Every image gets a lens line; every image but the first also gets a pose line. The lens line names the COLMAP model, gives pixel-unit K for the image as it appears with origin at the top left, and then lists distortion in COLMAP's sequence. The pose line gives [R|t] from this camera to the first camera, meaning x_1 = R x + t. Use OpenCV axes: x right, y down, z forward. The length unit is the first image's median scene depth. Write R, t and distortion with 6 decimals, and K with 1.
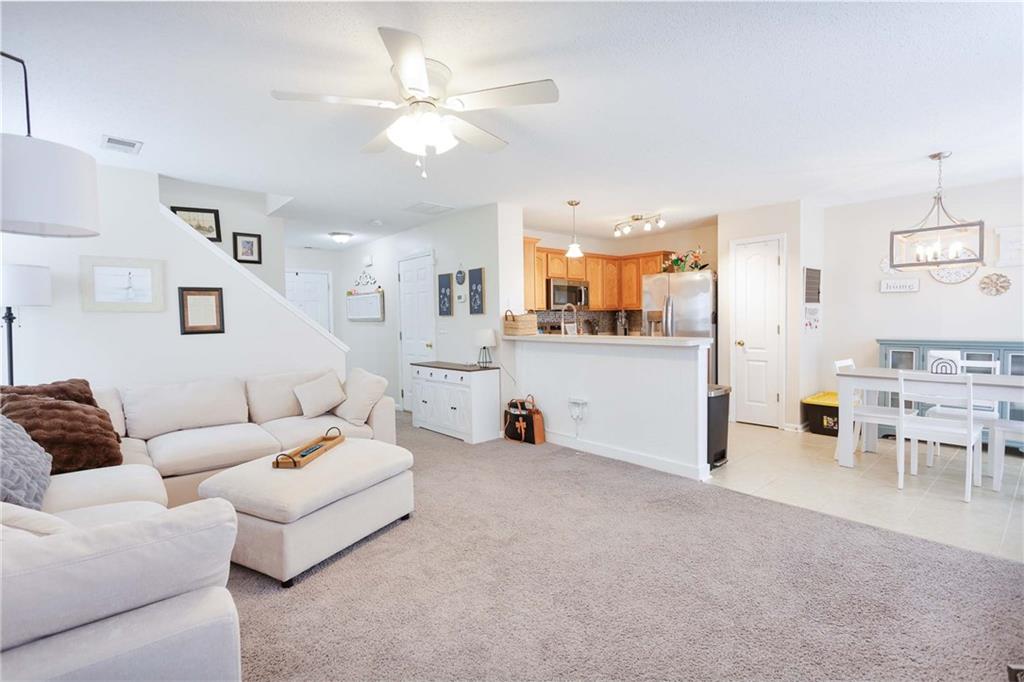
lens RADIAL K [[490.1, 0, 513.0], [0, 490.1, 341.3], [0, 0, 1]] dist [-0.004727, 0.001238]
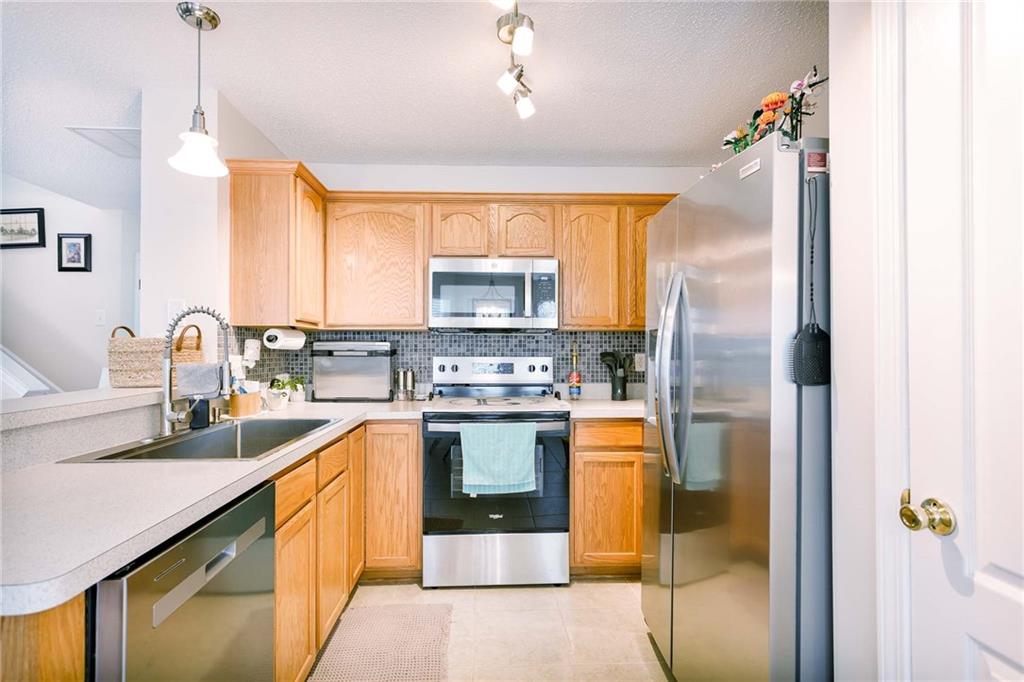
lens RADIAL K [[490.1, 0, 504.5], [0, 490.1, 343.5], [0, 0, 1]] dist [-0.004727, 0.001238]
pose [[0.770747, 0.008896, -0.637079, 0.498695], [-0.042516, 0.998392, -0.037496, -0.044578], [0.635721, 0.055986, 0.769886, 0.851572]]
